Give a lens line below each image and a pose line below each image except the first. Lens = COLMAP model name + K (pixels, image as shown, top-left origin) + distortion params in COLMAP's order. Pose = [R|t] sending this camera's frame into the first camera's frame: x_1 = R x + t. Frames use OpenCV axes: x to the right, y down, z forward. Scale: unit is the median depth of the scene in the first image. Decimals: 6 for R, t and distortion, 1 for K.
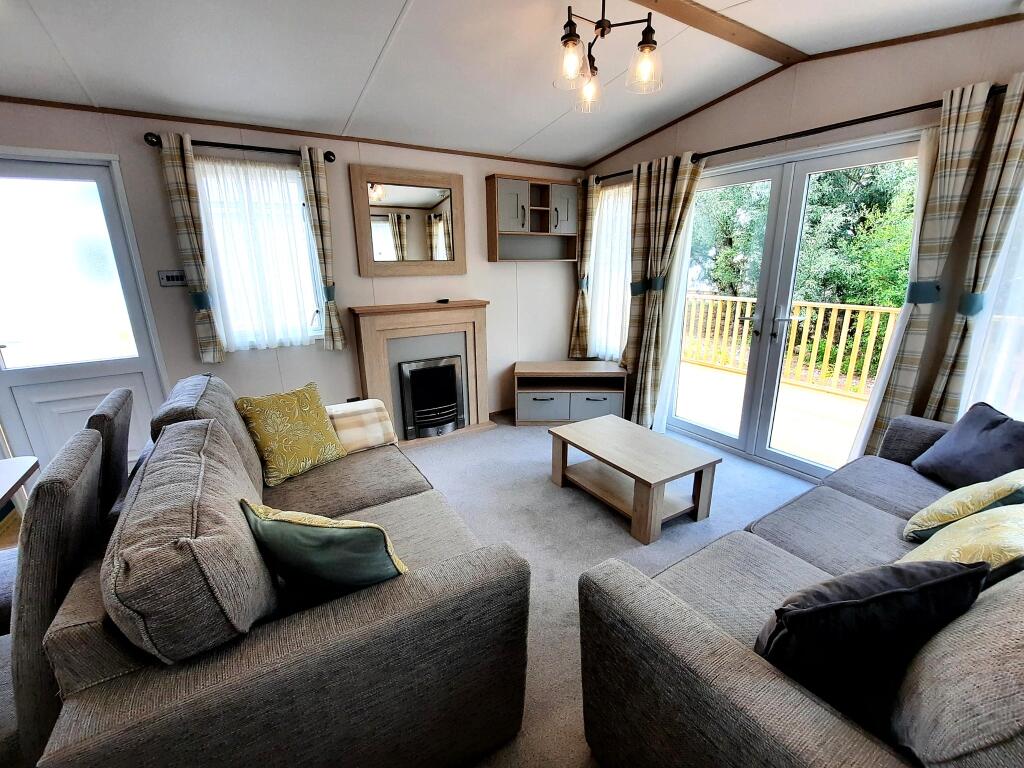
lens RADIAL K [[433.9, 0, 515.4], [0, 433.9, 380.4], [0, 0, 1]] dist [-0.002462, -0.000413]
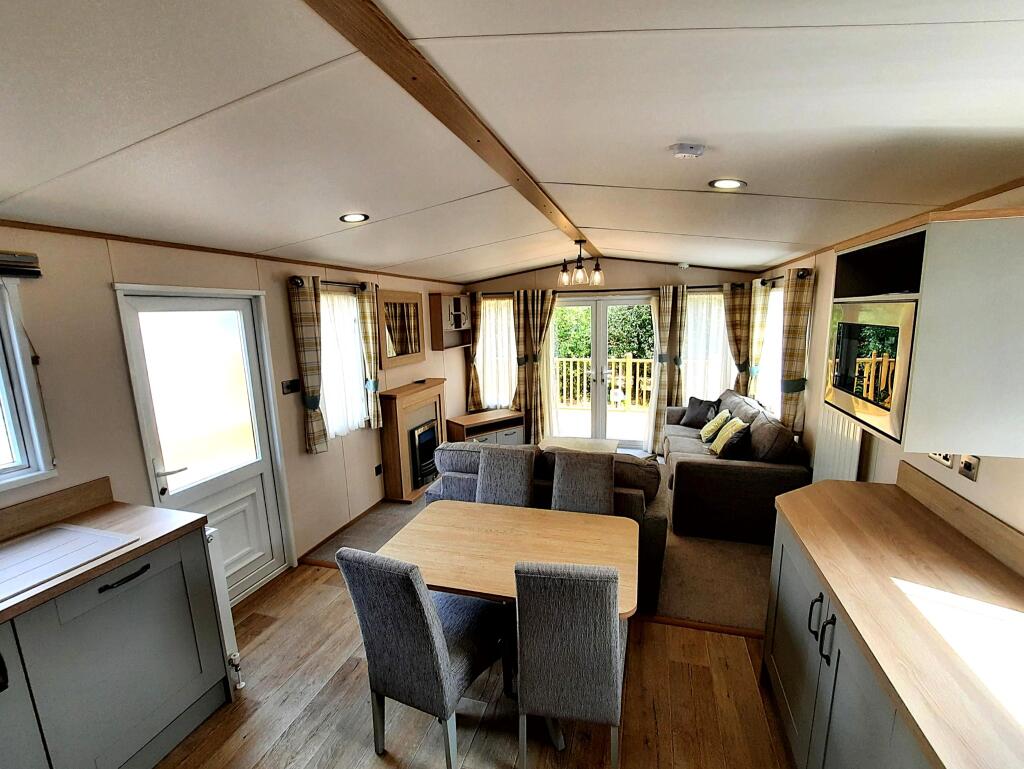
lens RADIAL K [[413.5, 0, 518.7], [0, 413.5, 385.4], [0, 0, 1]] dist [-0.001834, -0.000197]
pose [[0.762326, -0.112823, 0.637283, -0.769497], [0.187350, 0.980997, -0.050437, -0.049333], [-0.619483, 0.157845, 0.768977, -0.189391]]
